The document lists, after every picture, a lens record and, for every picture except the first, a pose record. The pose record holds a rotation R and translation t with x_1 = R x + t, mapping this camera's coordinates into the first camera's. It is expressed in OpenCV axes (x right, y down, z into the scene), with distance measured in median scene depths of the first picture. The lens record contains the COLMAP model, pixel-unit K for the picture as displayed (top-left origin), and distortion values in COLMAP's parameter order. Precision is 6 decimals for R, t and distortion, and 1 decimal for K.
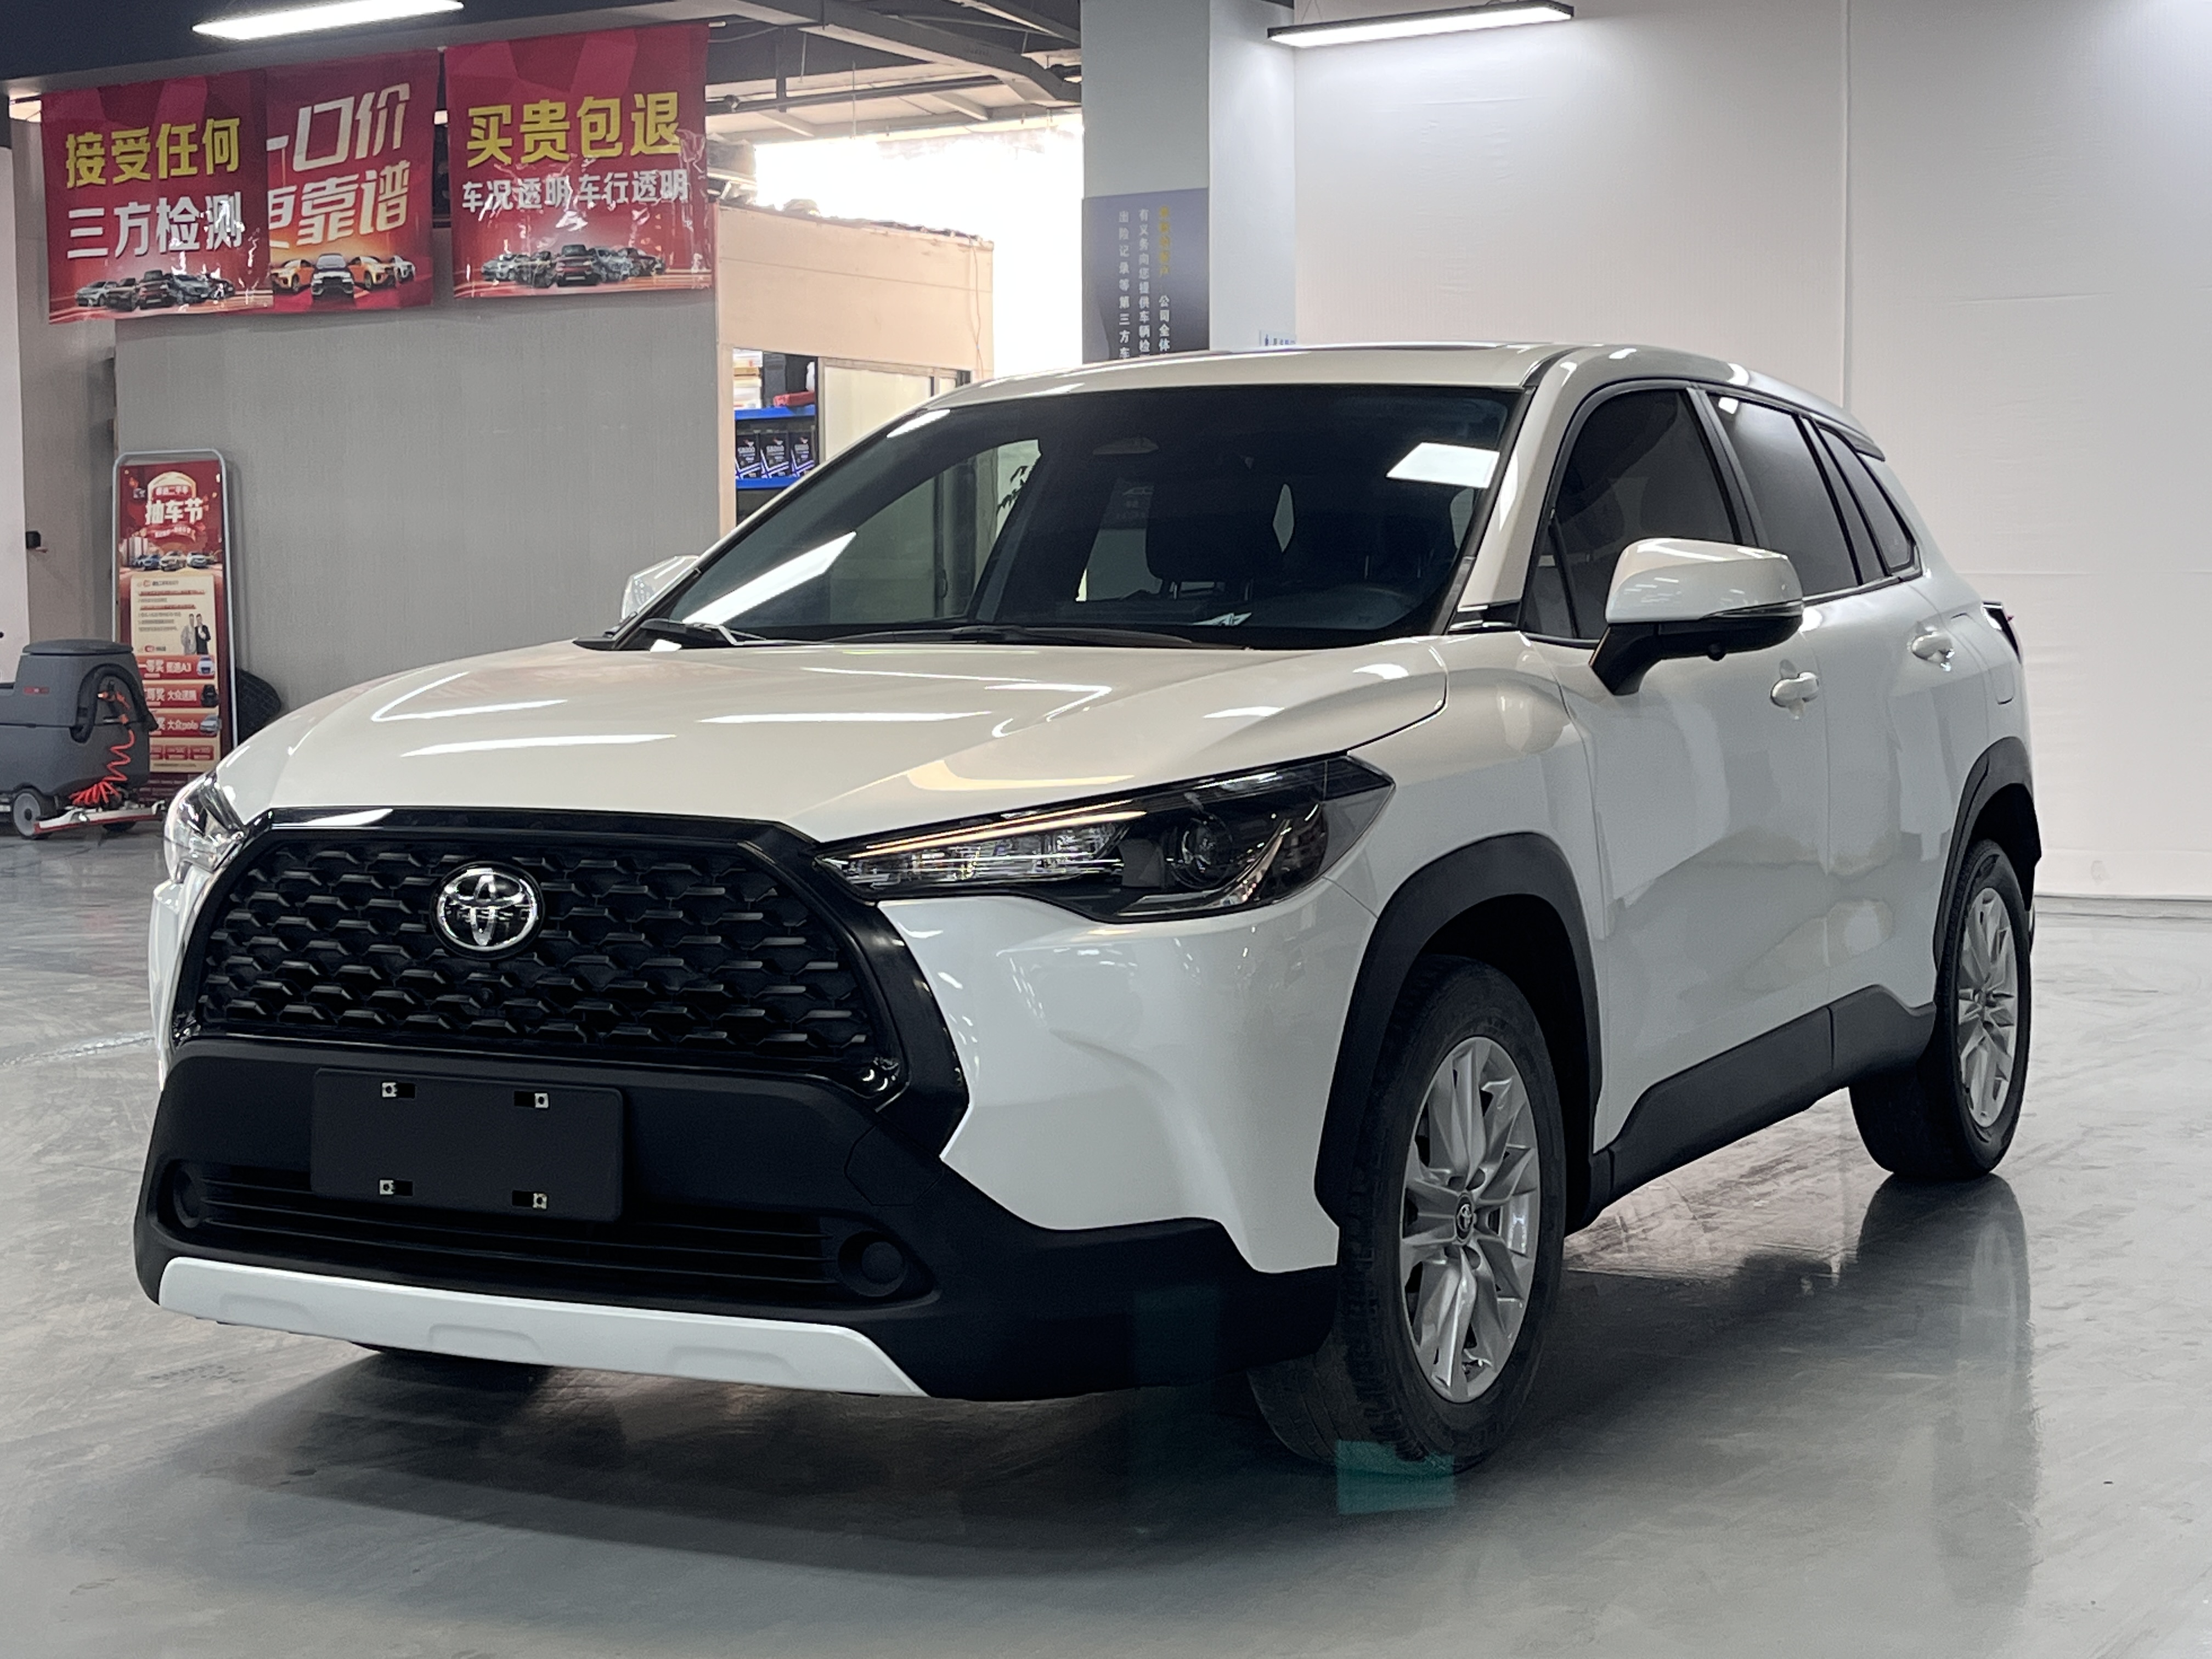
lens RADIAL K [[3390.4, 0, 1111.1], [0, 3390.4, 837.7], [0, 0, 1]] dist [0.039626, 0.000000]
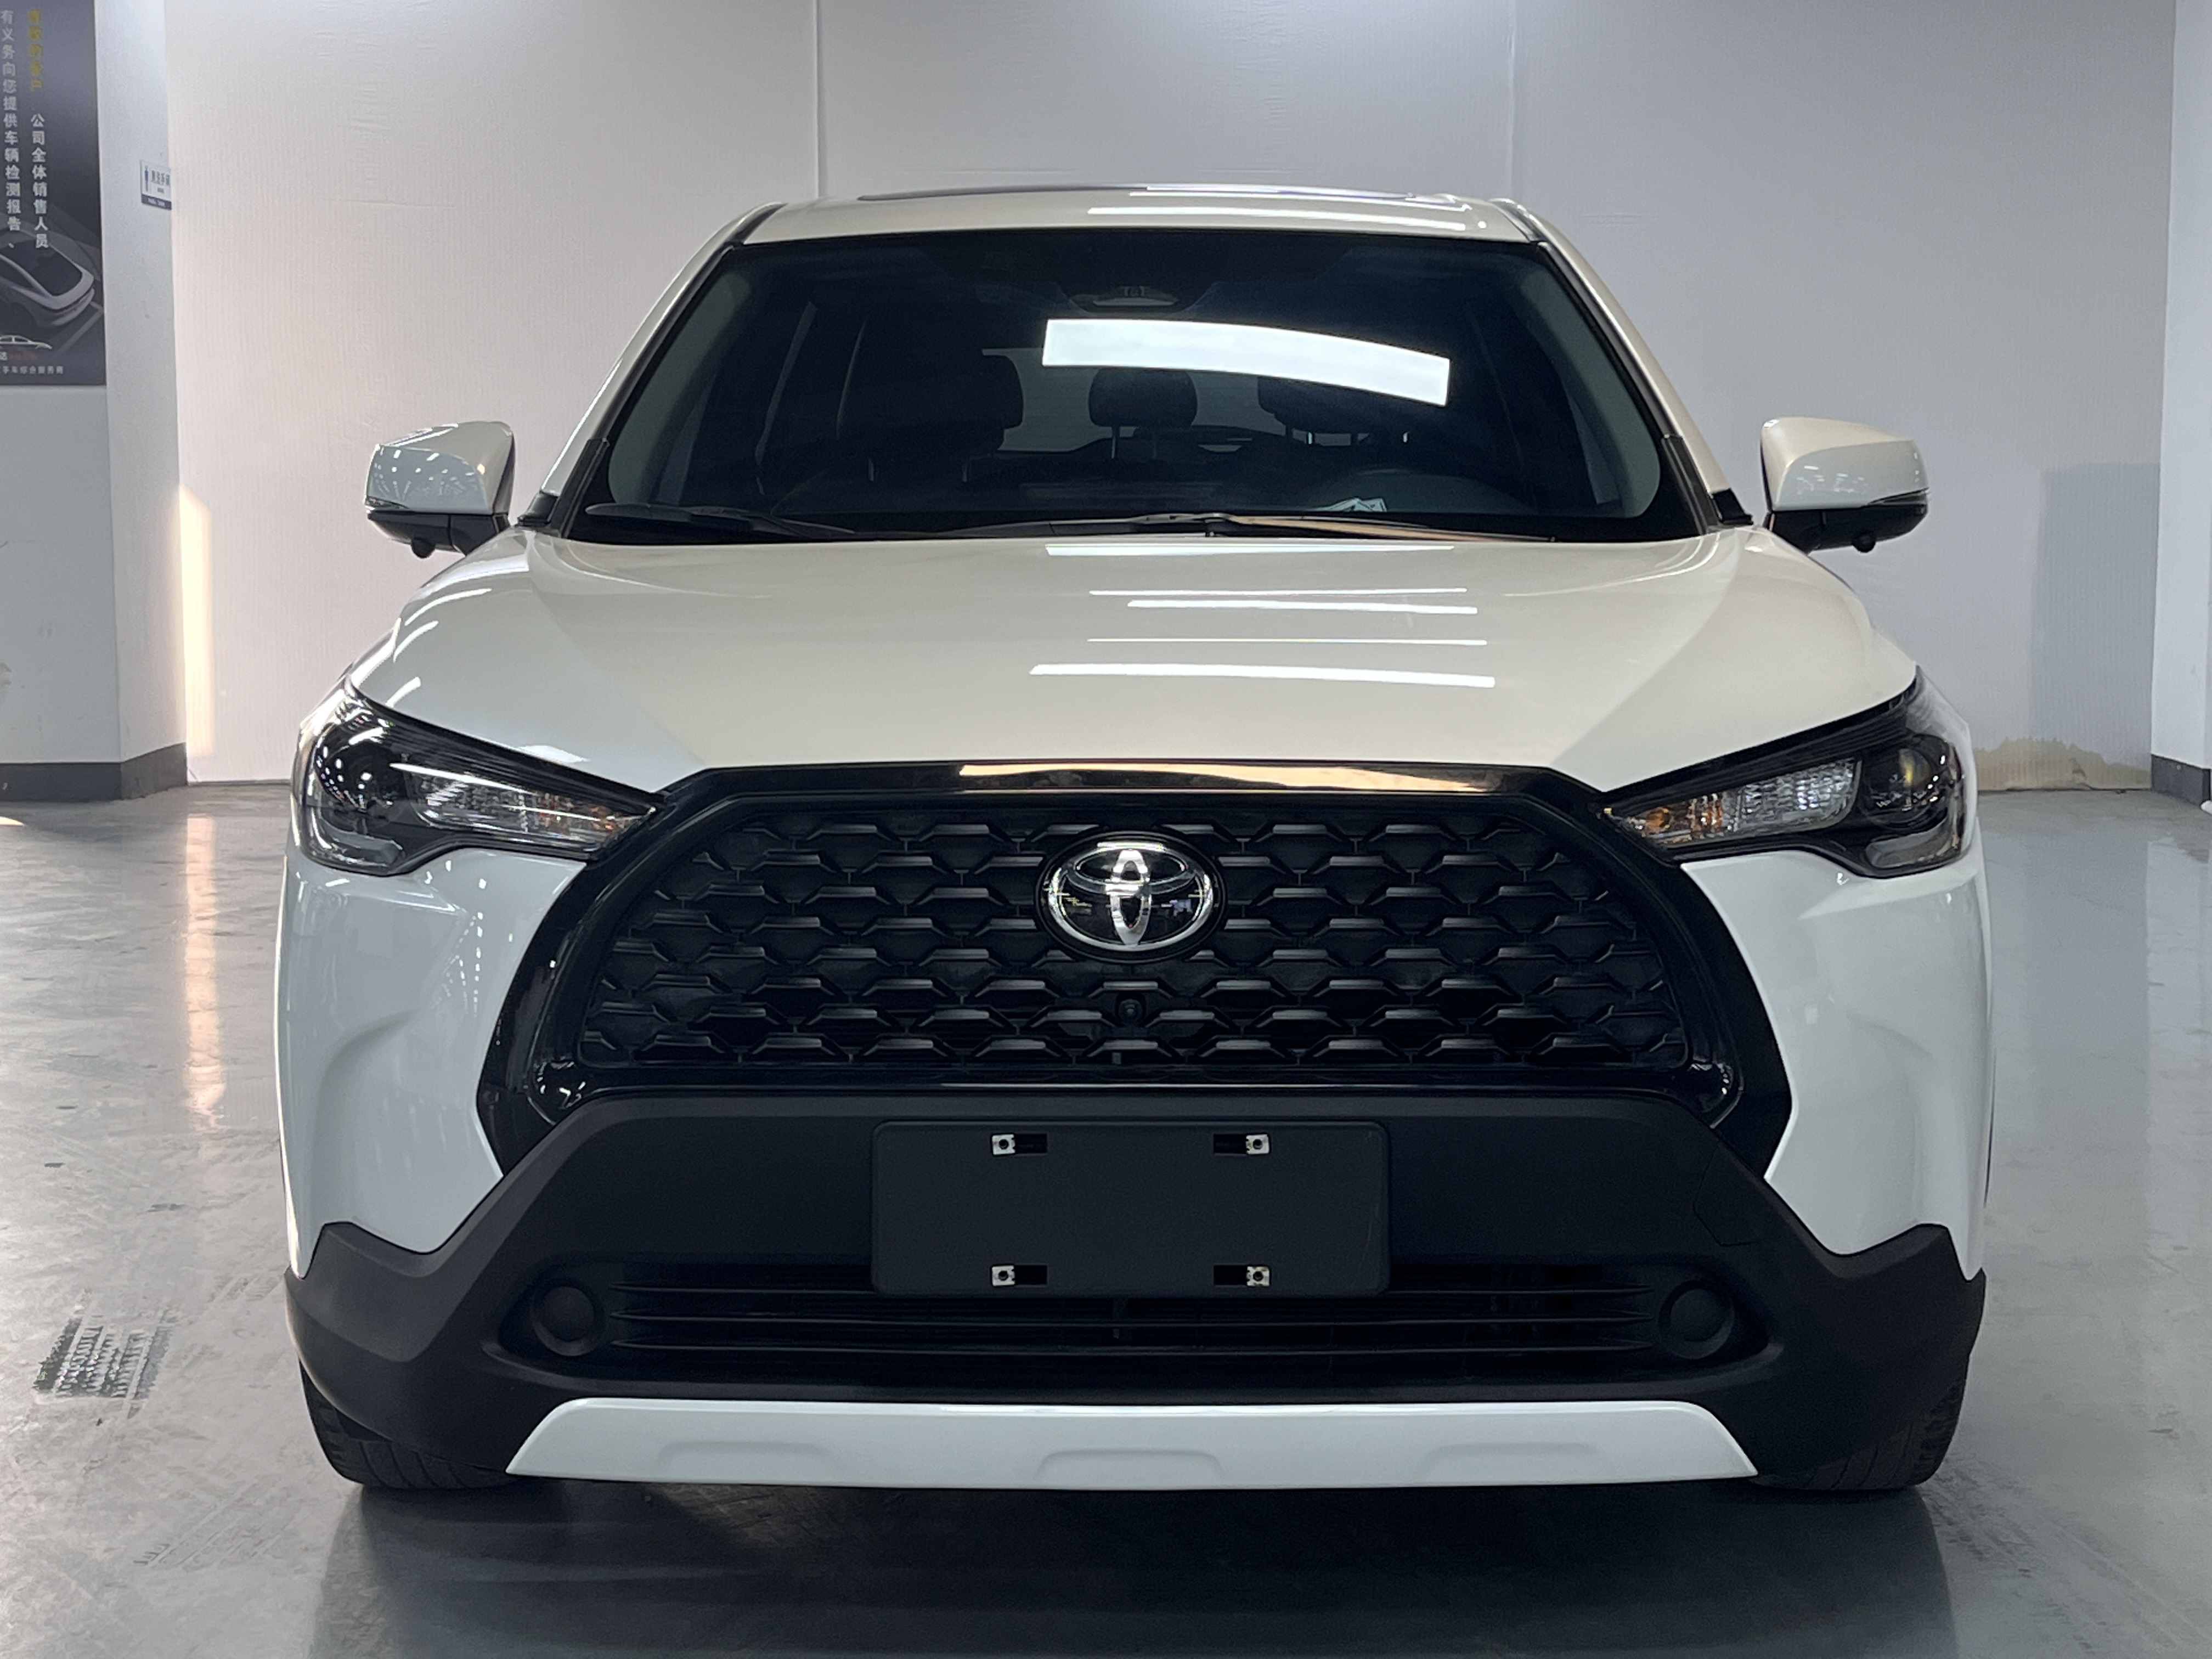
lens RADIAL K [[3808.3, 0, 1105.7], [0, 3808.3, 822.7], [0, 0, 1]] dist [-0.137669, 0.000000]
pose [[0.906230, -0.037143, 0.421150, -0.541246], [0.028386, 0.999231, 0.027045, -0.017681], [-0.421831, -0.012554, 0.906588, 0.241536]]
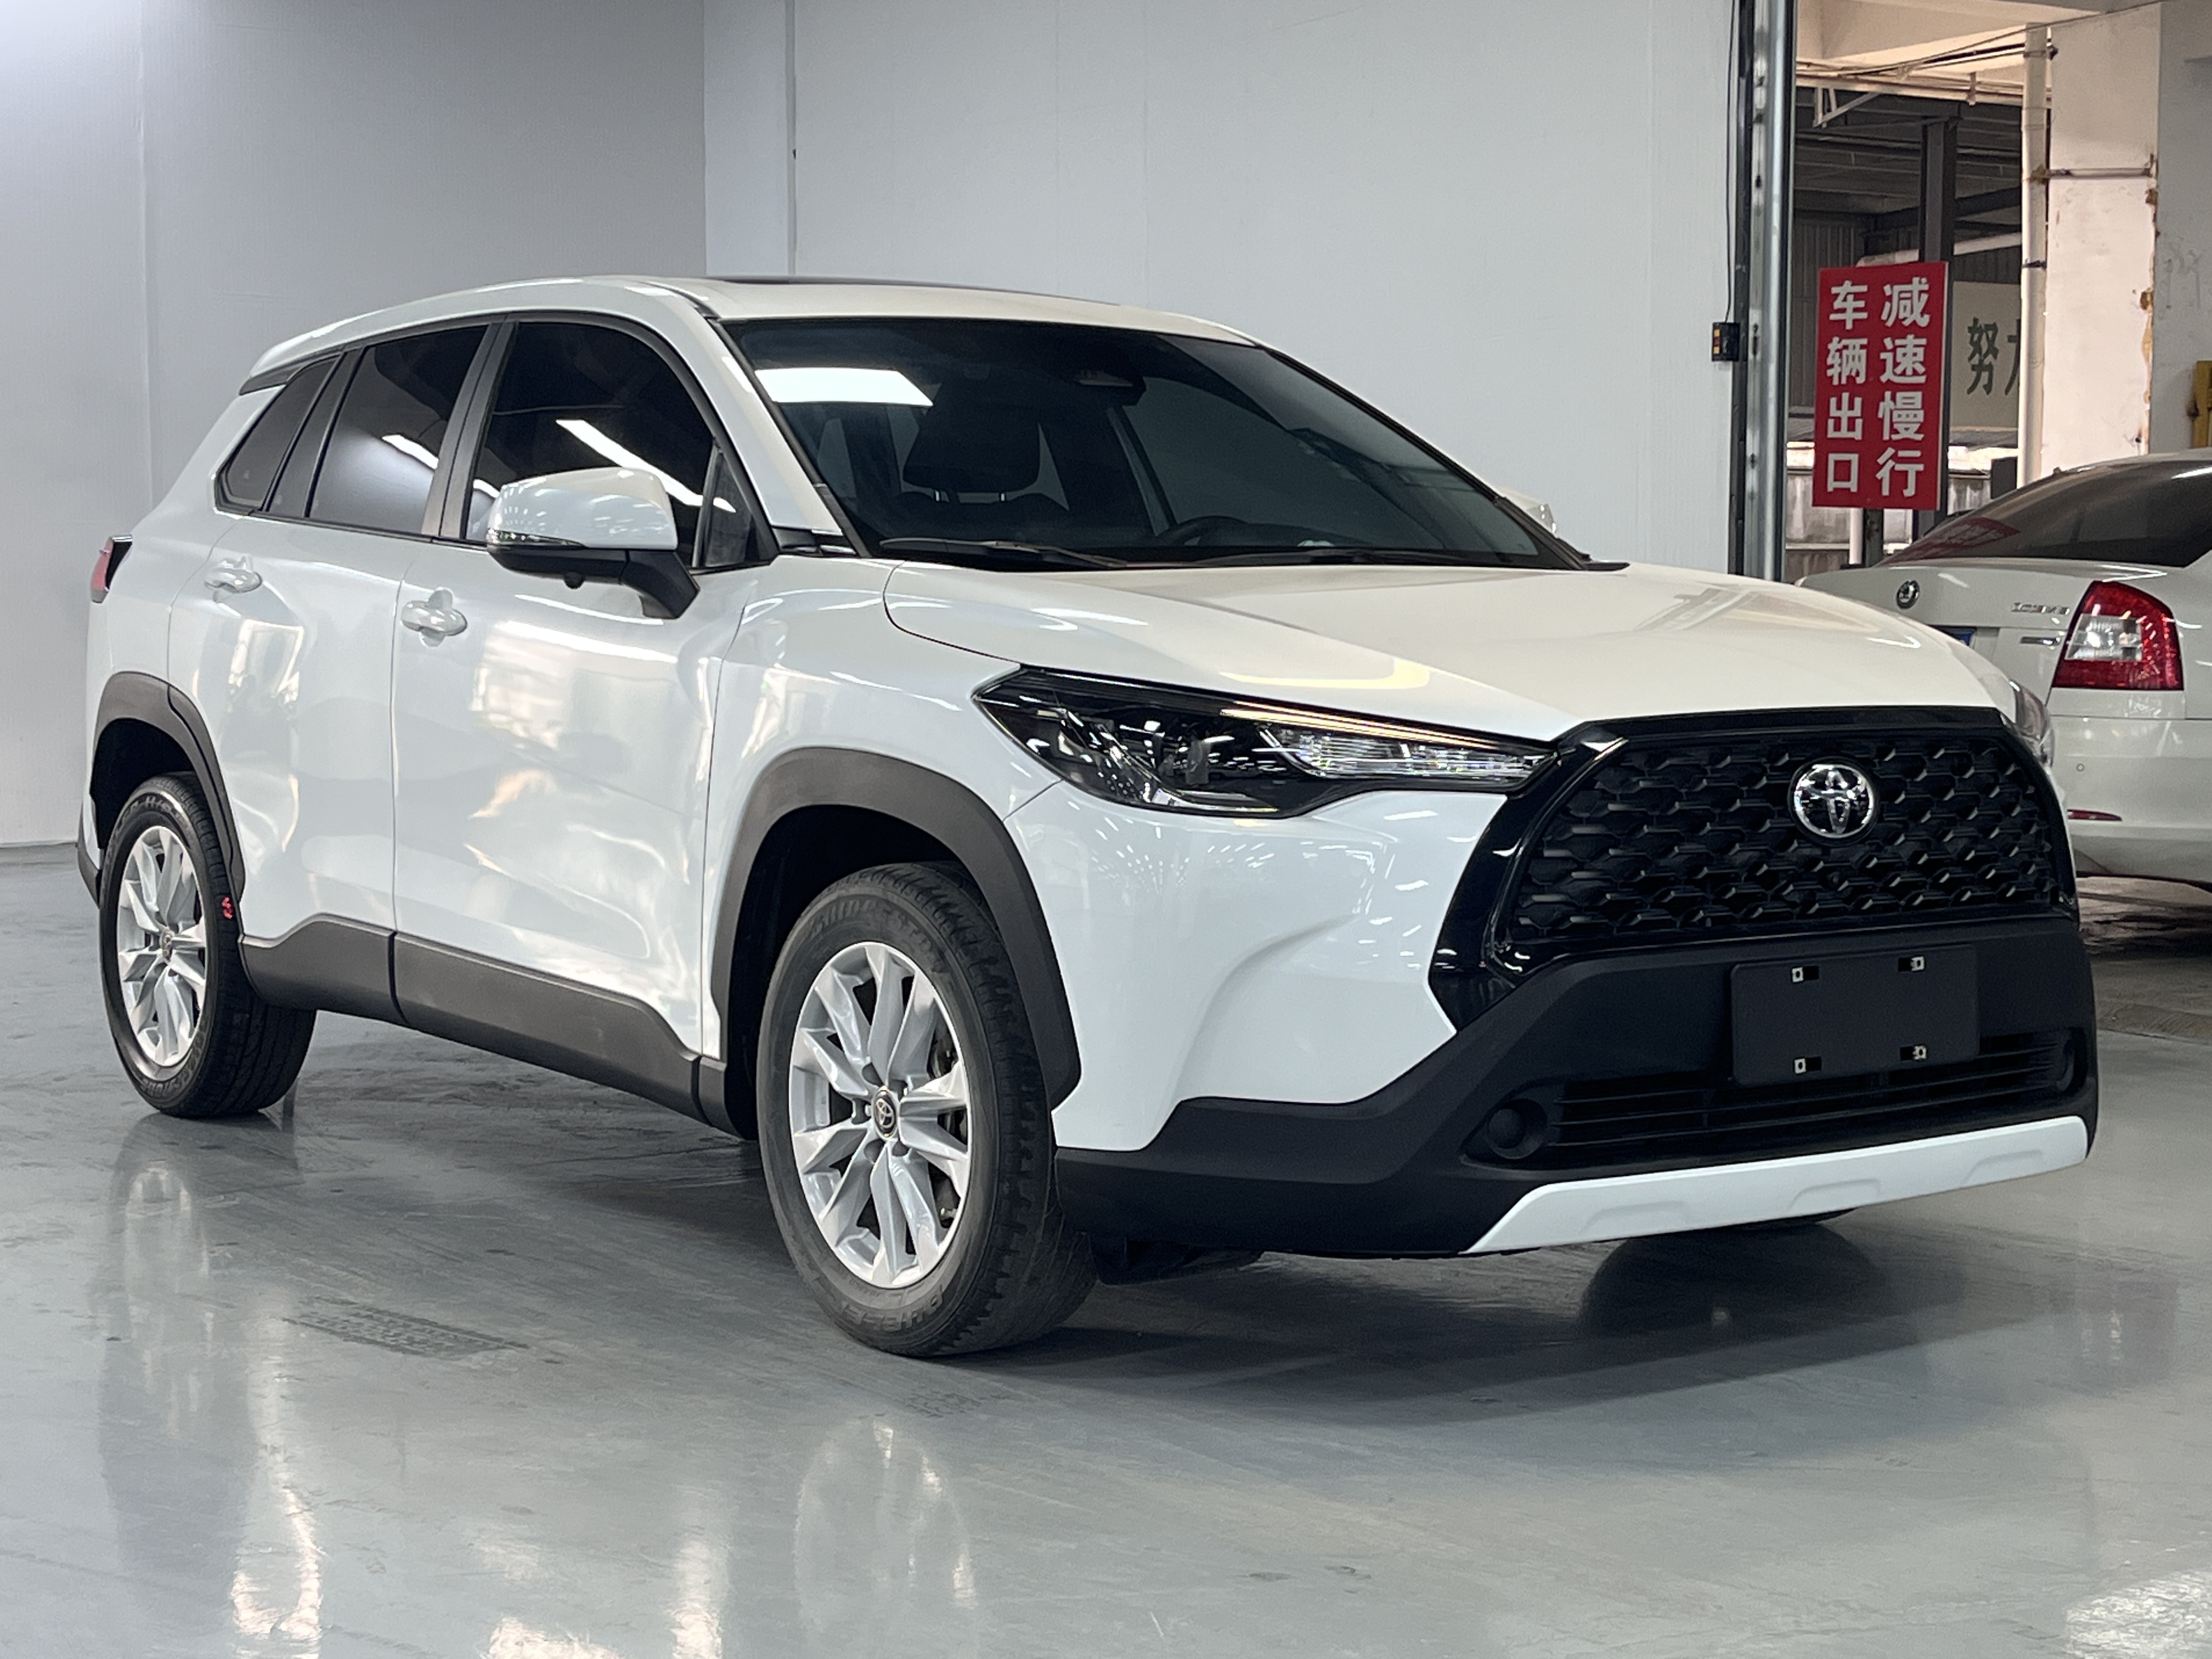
lens RADIAL K [[3529.6, 0, 1109.6], [0, 3529.6, 832.1], [0, 0, 1]] dist [0.038194, 0.000000]
pose [[0.495085, -0.065369, 0.866382, -1.284442], [0.058456, 0.997412, 0.041851, -0.029749], [-0.866876, 0.029925, 0.497626, 0.636595]]
